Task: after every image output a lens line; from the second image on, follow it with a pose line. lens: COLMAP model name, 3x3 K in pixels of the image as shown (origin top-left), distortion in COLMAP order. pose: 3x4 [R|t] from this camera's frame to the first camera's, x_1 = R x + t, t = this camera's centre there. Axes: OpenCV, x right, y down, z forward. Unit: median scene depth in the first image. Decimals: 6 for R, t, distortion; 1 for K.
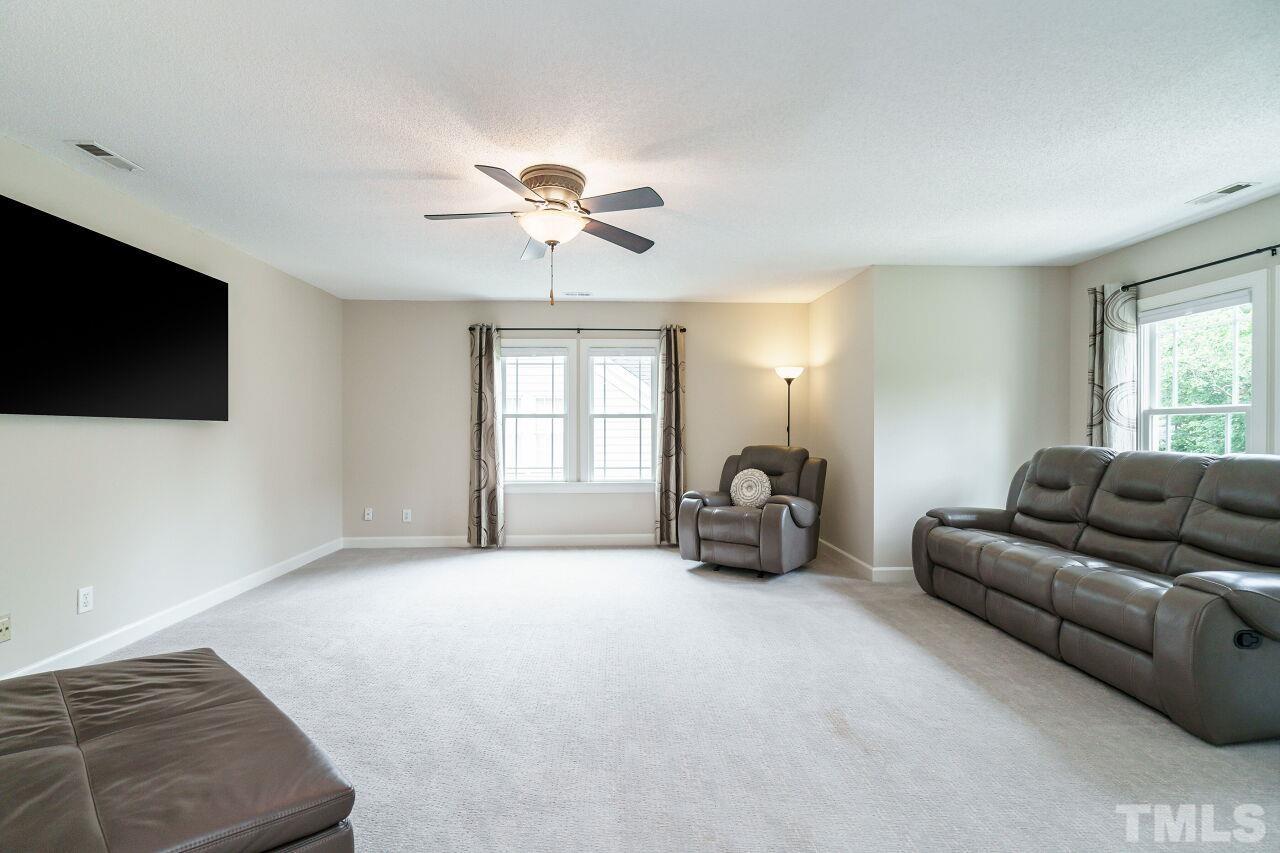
lens RADIAL K [[601.6, 0, 643.0], [0, 601.6, 429.3], [0, 0, 1]] dist [0.002785, -0.000683]
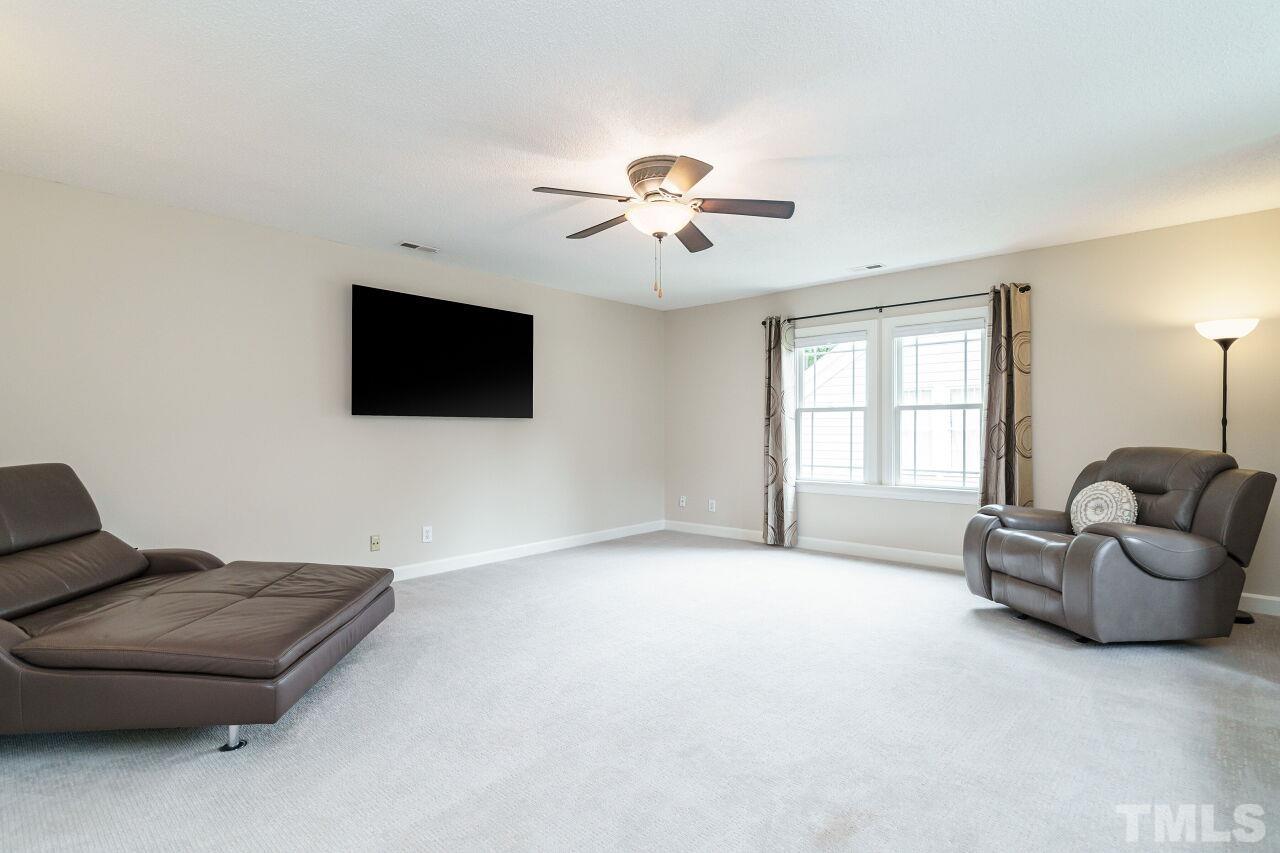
lens RADIAL K [[625.6, 0, 646.1], [0, 625.6, 425.5], [0, 0, 1]] dist [-0.001200, 0.001724]
pose [[0.695638, -0.004710, -0.718377, 0.316936], [0.001487, 0.999986, -0.005116, 0.006558], [0.718391, 0.002490, 0.695635, 0.144525]]
